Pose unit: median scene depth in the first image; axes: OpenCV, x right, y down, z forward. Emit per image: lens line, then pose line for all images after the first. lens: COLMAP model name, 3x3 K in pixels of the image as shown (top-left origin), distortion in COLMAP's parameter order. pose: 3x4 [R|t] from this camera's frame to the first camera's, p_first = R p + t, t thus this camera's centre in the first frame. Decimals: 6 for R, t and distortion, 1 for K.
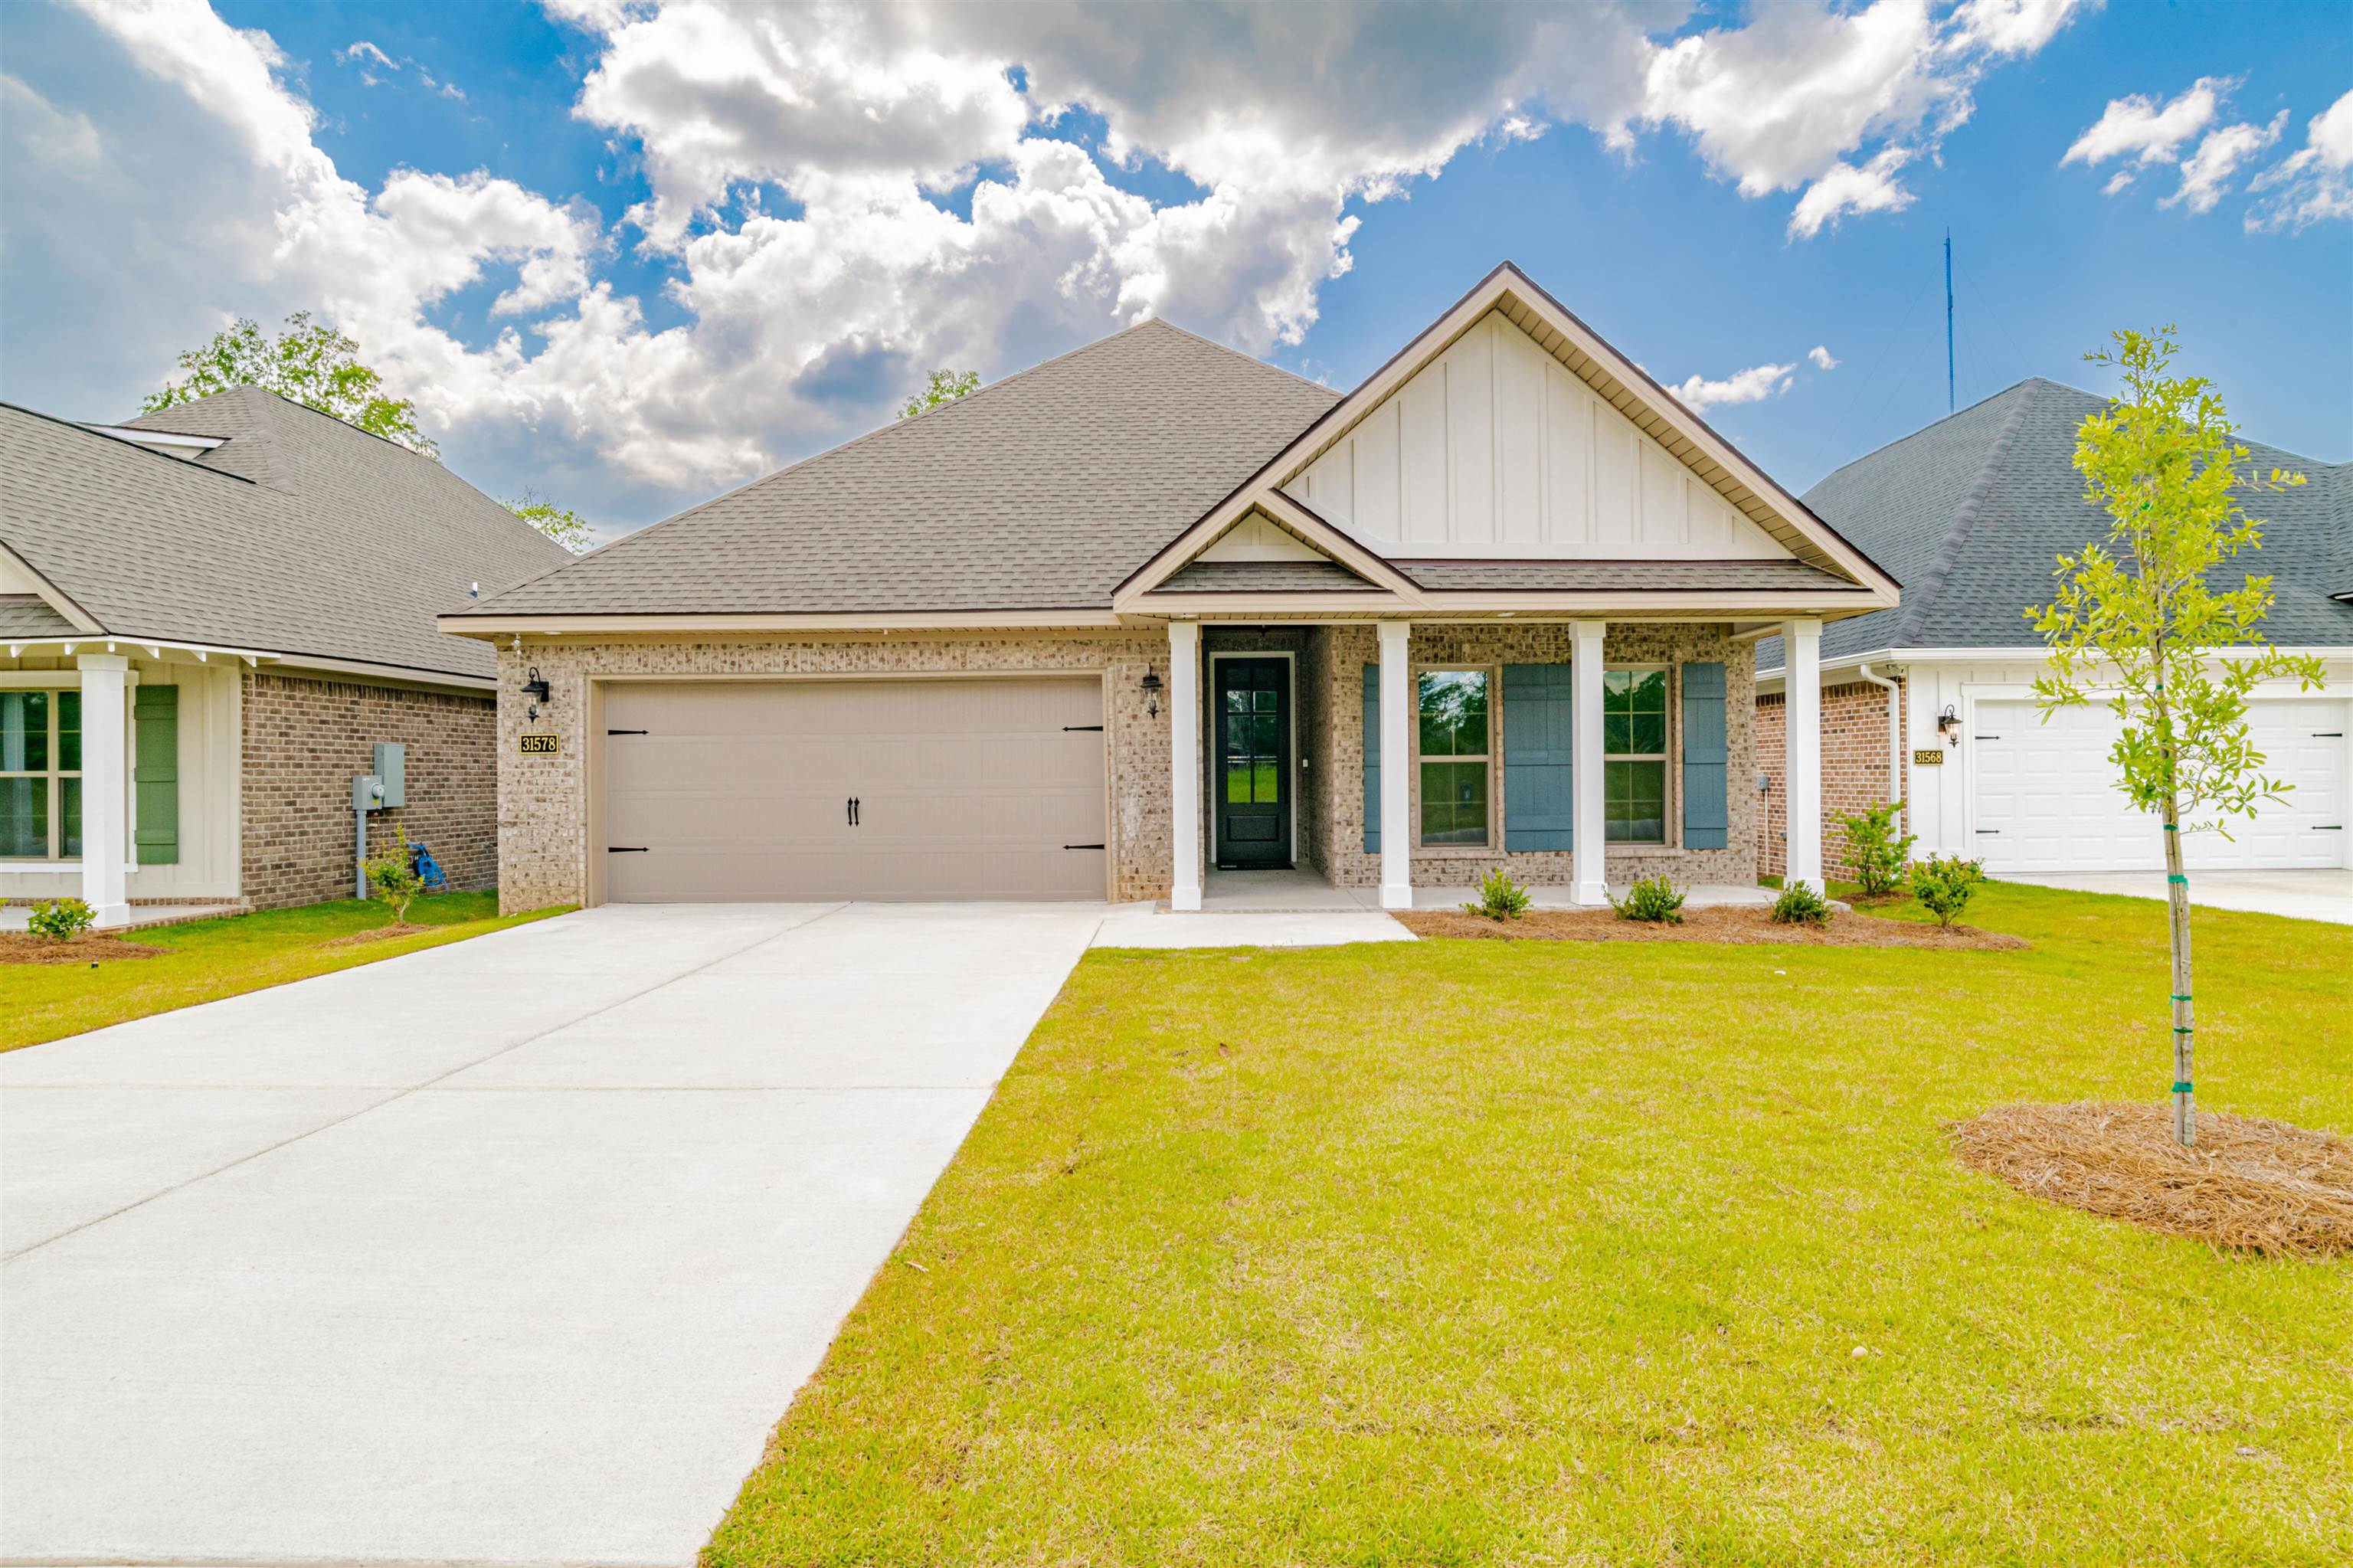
lens RADIAL K [[1193.6, 0, 1189.4], [0, 1193.6, 775.3], [0, 0, 1]] dist [-0.051093, 0.025081]
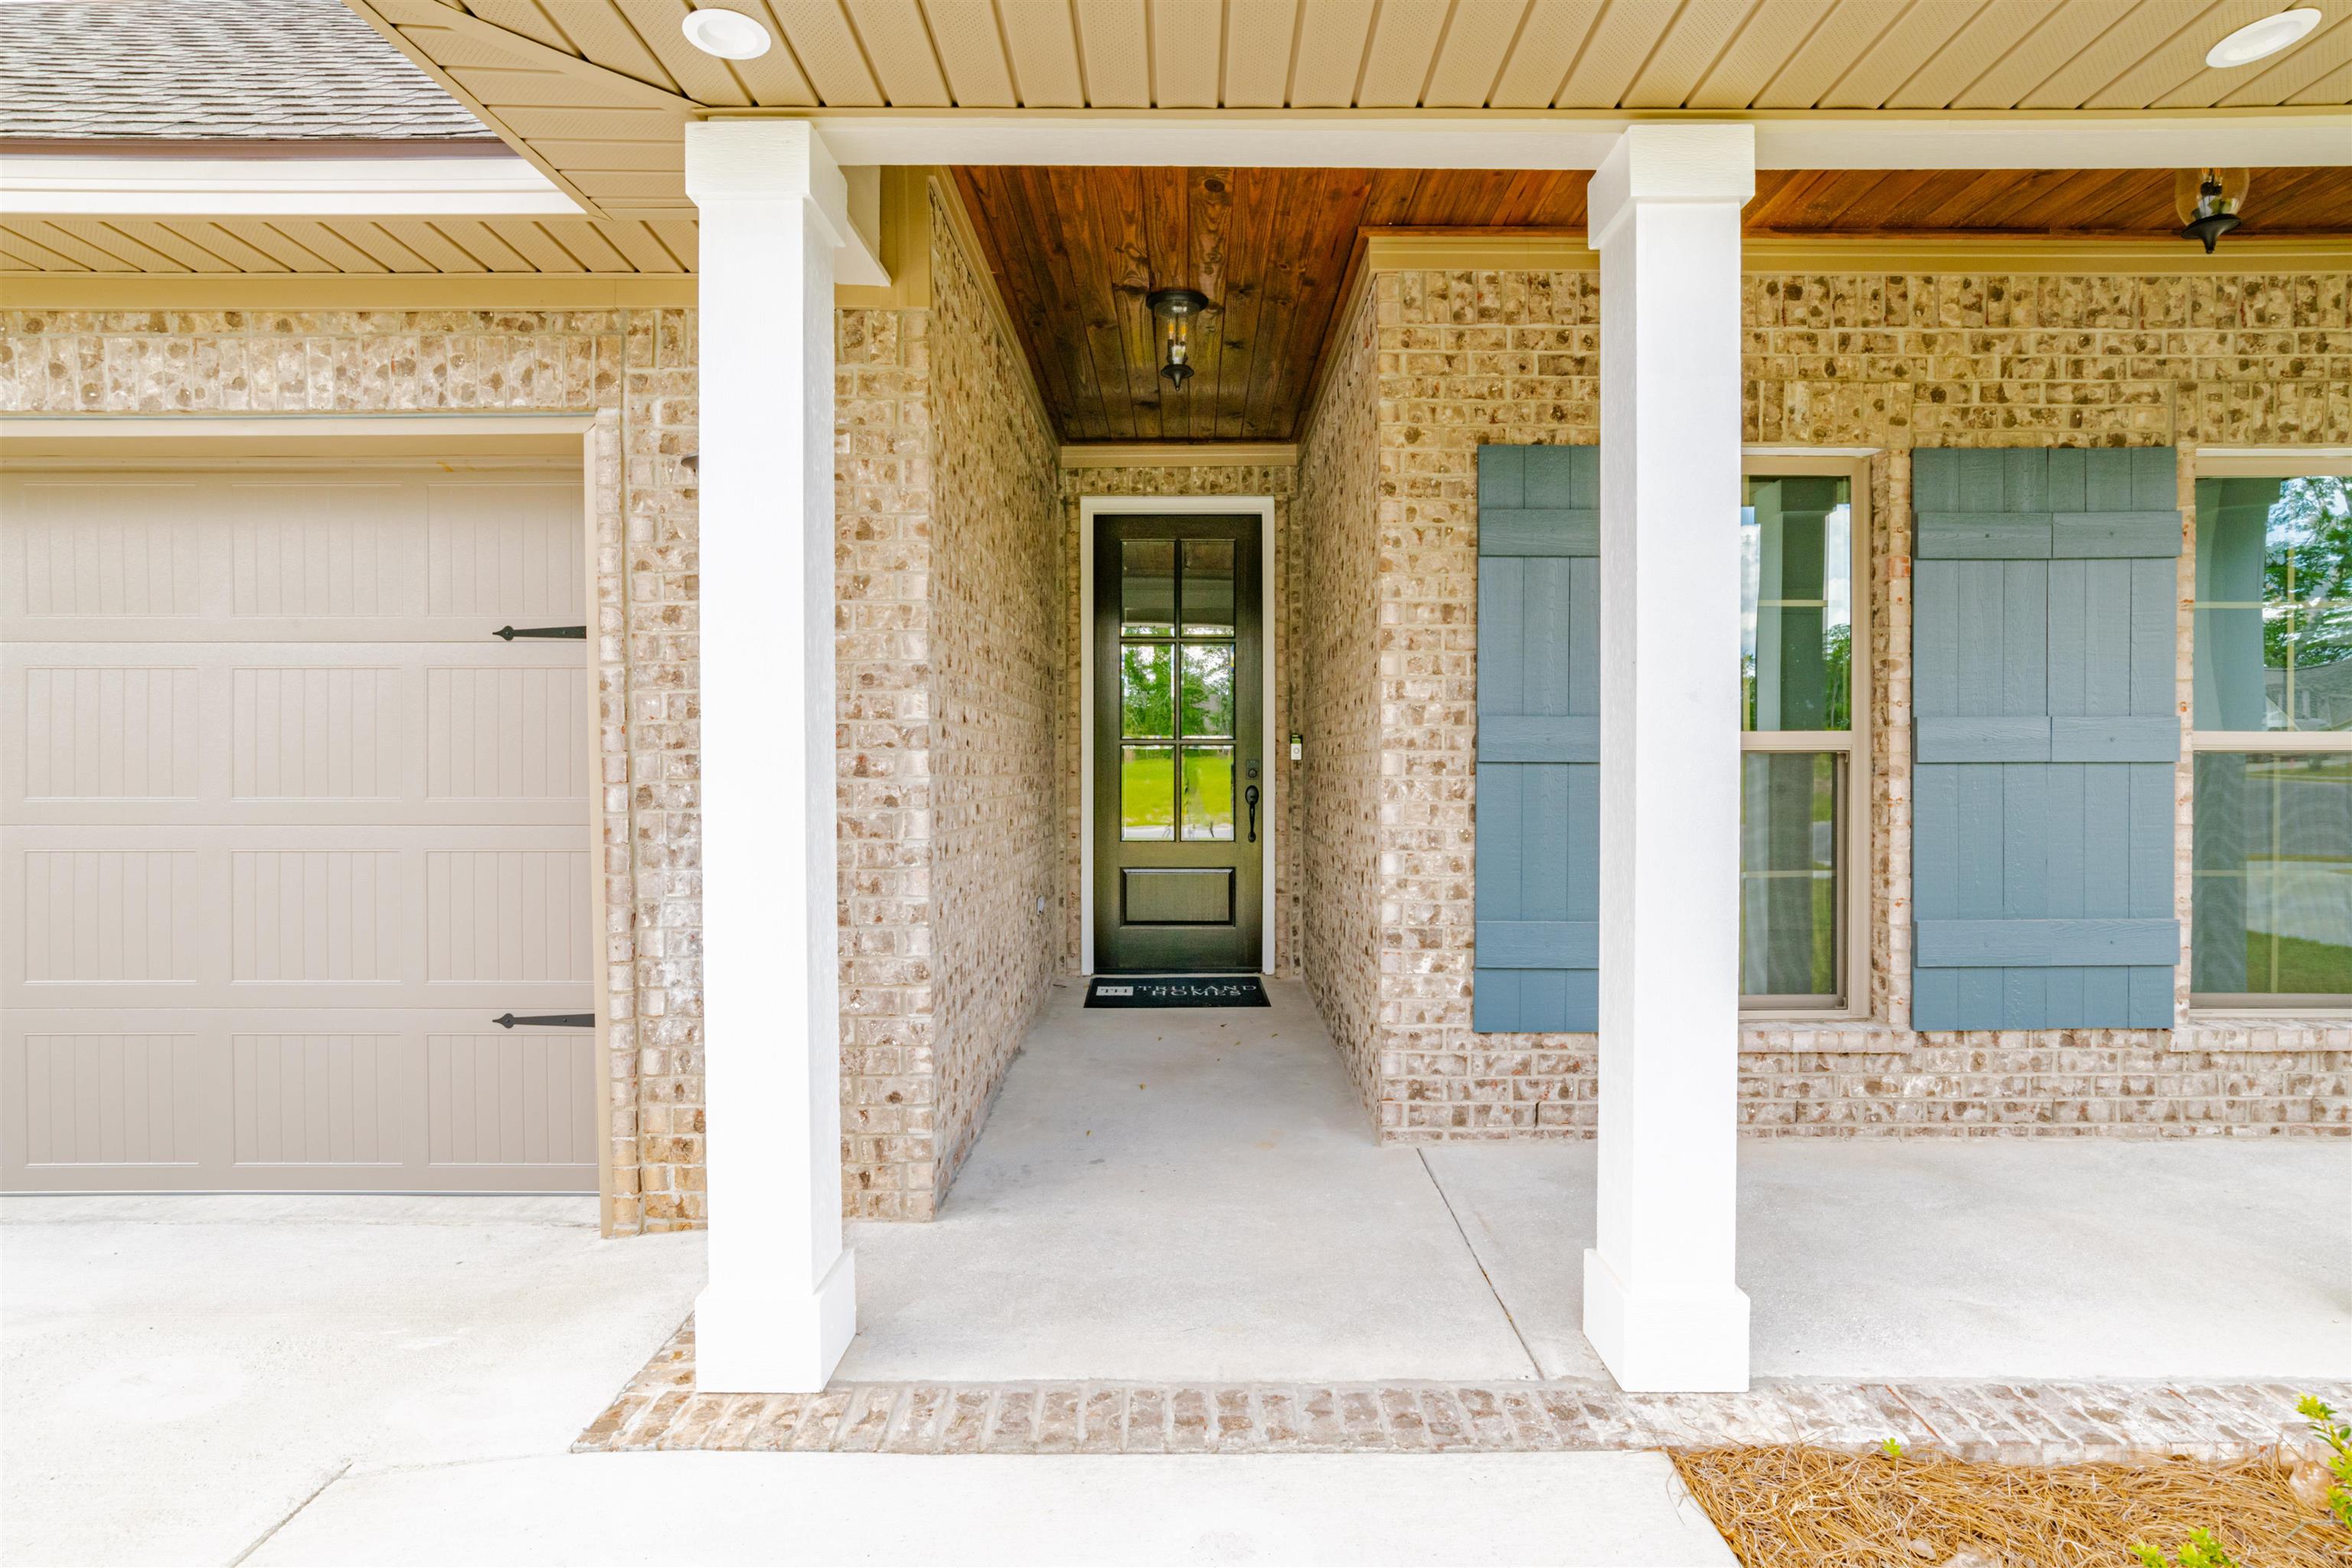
lens RADIAL K [[1193.1, 0, 1188.9], [0, 1193.1, 775.3], [0, 0, 1]] dist [-0.051093, 0.025081]
pose [[0.999969, 0.007869, 0.000127, 0.069498], [-0.007870, 0.999947, 0.006572, -0.005542], [-0.000075, -0.006573, 0.999978, 0.681755]]
